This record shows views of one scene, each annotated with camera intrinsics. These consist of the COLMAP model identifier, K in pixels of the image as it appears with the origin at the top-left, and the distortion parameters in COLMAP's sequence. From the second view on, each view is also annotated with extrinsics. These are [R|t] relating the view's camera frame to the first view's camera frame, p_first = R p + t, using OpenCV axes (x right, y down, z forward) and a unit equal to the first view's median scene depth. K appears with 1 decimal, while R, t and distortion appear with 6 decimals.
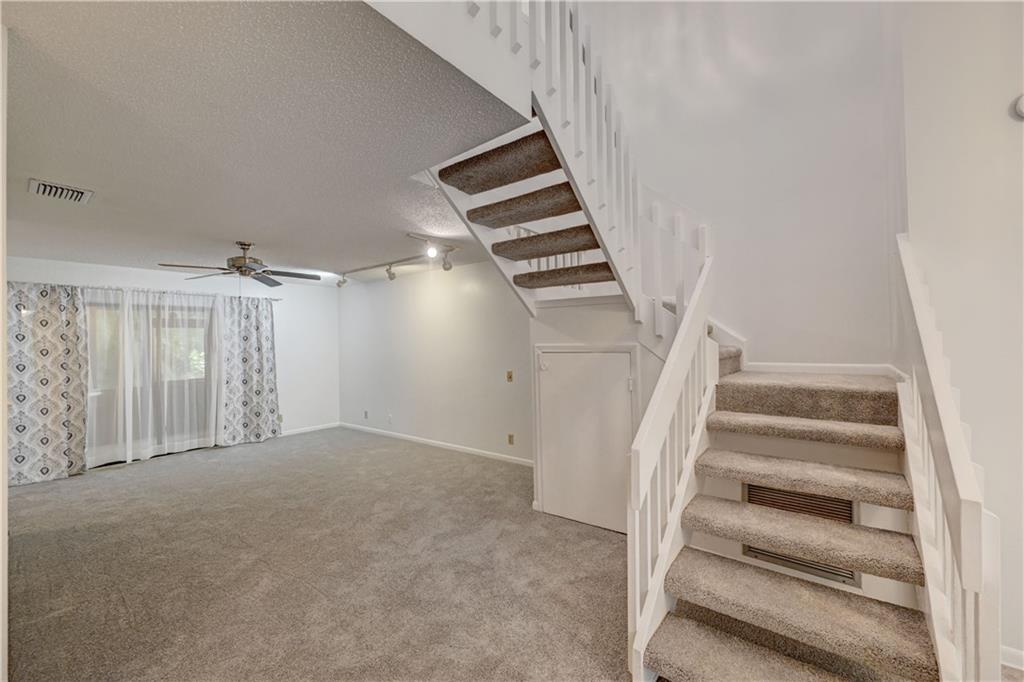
lens RADIAL K [[392.4, 0, 497.8], [0, 392.4, 337.0], [0, 0, 1]] dist [-0.002570, 0.000489]
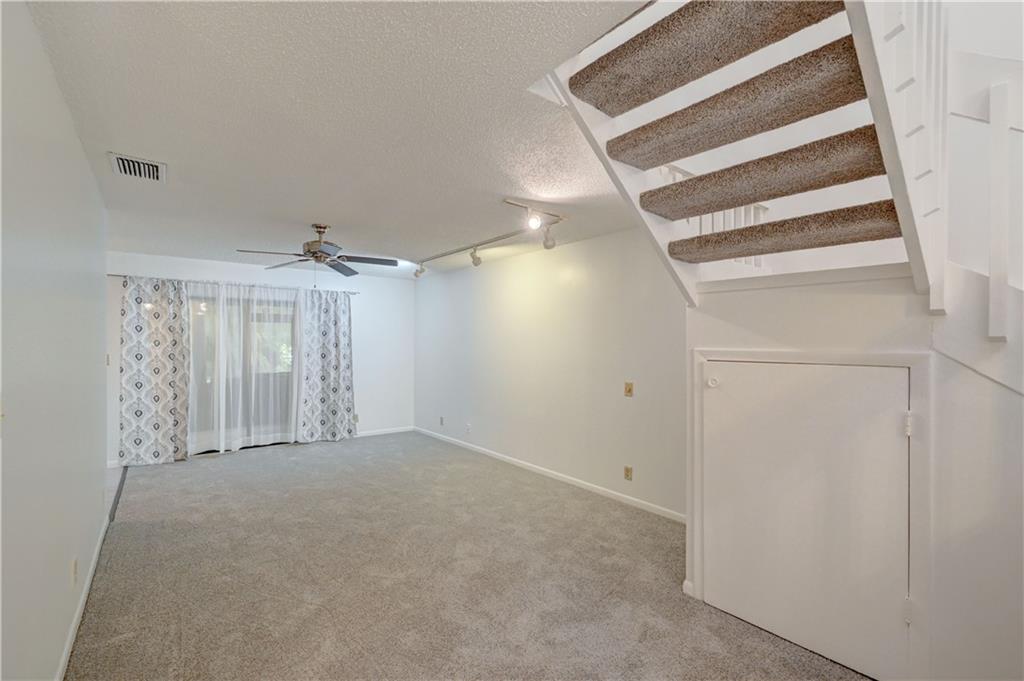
lens RADIAL K [[419.7, 0, 451.2], [0, 419.7, 344.9], [0, 0, 1]] dist [0.002880, -0.000254]
pose [[0.957505, 0.024181, -0.287401, -0.079346], [-0.018349, 0.999568, 0.022968, 0.003988], [0.287832, -0.016719, 0.957535, 0.166613]]
